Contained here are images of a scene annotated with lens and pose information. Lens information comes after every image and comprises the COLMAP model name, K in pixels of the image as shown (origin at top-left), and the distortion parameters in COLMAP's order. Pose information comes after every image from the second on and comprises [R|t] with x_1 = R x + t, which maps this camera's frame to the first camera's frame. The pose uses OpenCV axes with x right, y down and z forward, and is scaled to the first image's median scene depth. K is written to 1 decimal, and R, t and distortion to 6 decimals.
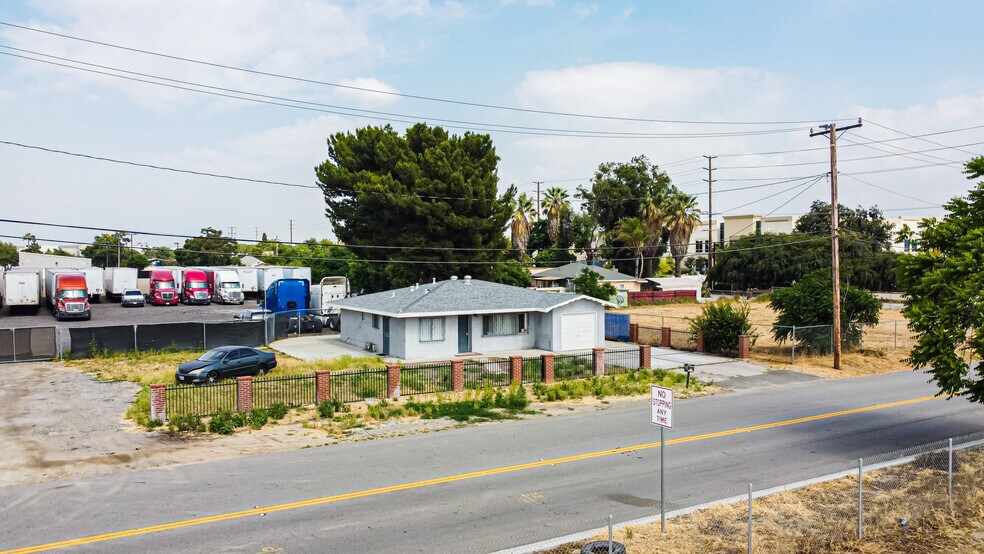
lens RADIAL K [[753.2, 0, 491.2], [0, 753.2, 276.9], [0, 0, 1]] dist [0.001179, 0.001299]
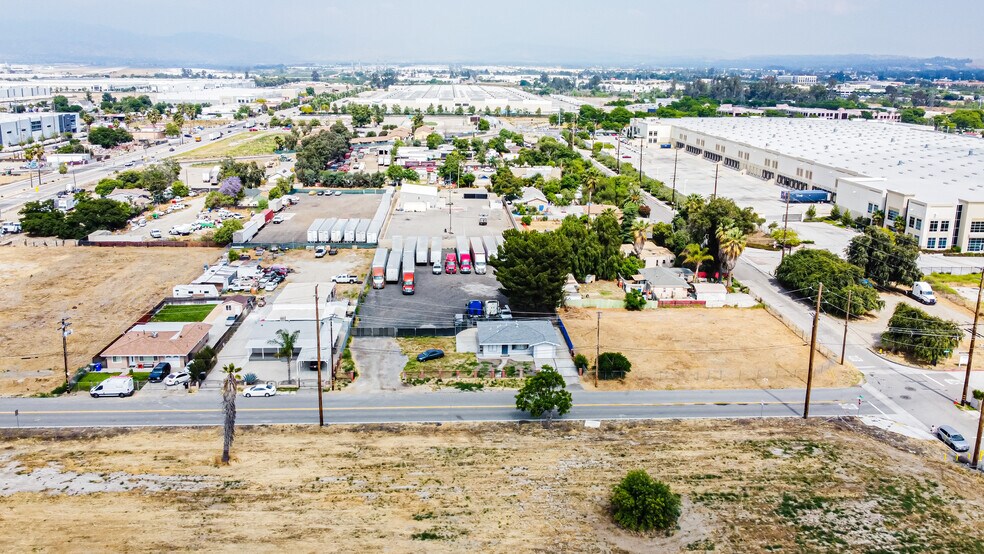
lens RADIAL K [[763.9, 0, 484.3], [0, 763.9, 248.1], [0, 0, 1]] dist [-0.002974, -0.000705]
pose [[0.888066, 0.115226, -0.445042, 1.200488], [-0.023126, 0.978051, 0.207080, -0.946844], [0.459134, -0.173609, 0.871238, -1.650868]]
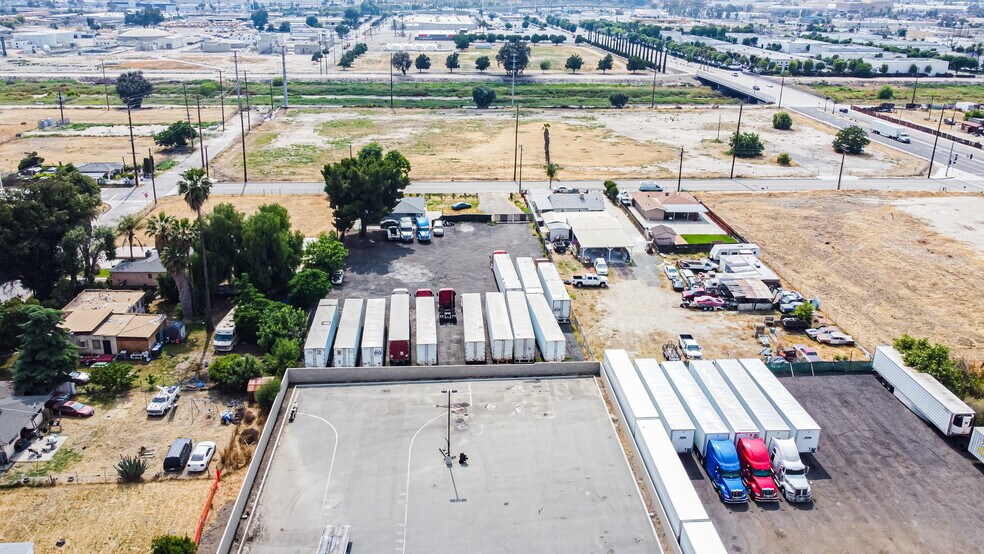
lens RADIAL K [[775.5, 0, 489.3], [0, 775.5, 224.8], [0, 0, 1]] dist [-0.008138, 0.005396]
pose [[-0.893196, -0.144583, 0.425790, -2.160681], [0.000192, 0.946776, 0.321893, -1.123046], [-0.449667, 0.287596, -0.845629, 4.210474]]
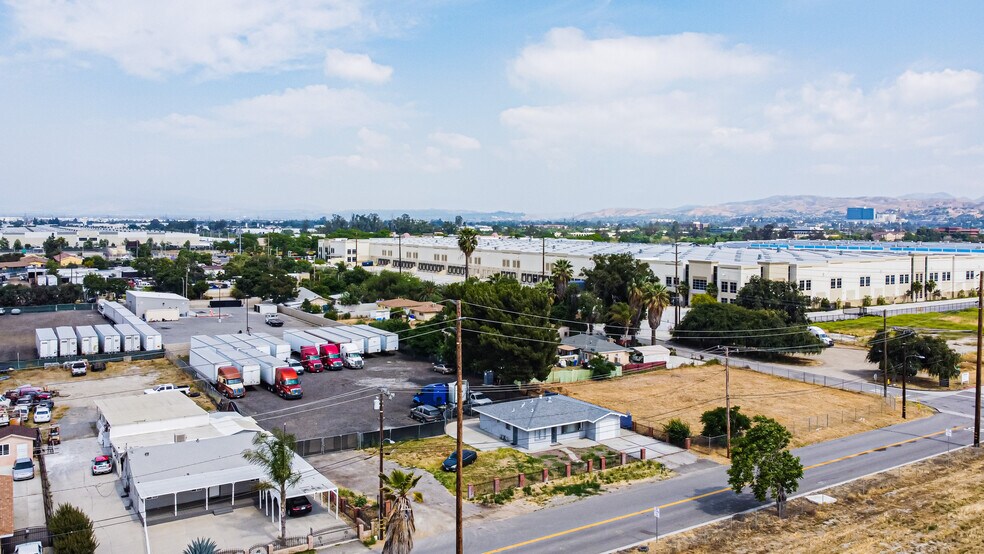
lens RADIAL K [[761.1, 0, 487.8], [0, 761.1, 222.7], [0, 0, 1]] dist [-0.005385, 0.003719]
pose [[0.999378, 0.008361, 0.034259, -0.280160], [-0.007330, 0.999519, -0.030118, -0.420619], [-0.034495, 0.029848, 0.998959, -1.041362]]
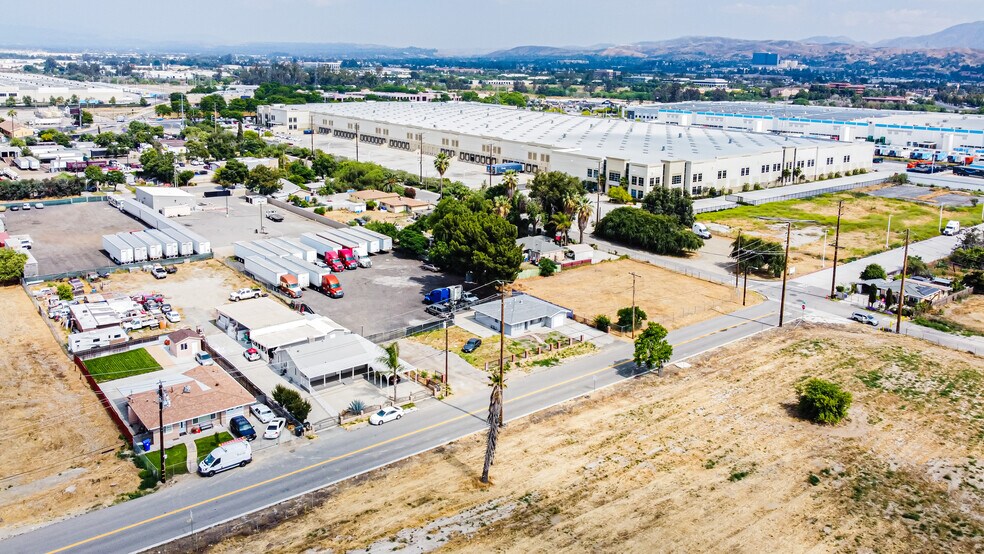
lens RADIAL K [[773.1, 0, 481.1], [0, 773.1, 182.6], [0, 0, 1]] dist [-0.006079, 0.003210]
pose [[0.989898, 0.000996, 0.141776, -0.674275], [-0.019320, 0.991594, 0.127934, -0.921498], [-0.140457, -0.129381, 0.981597, -2.084521]]
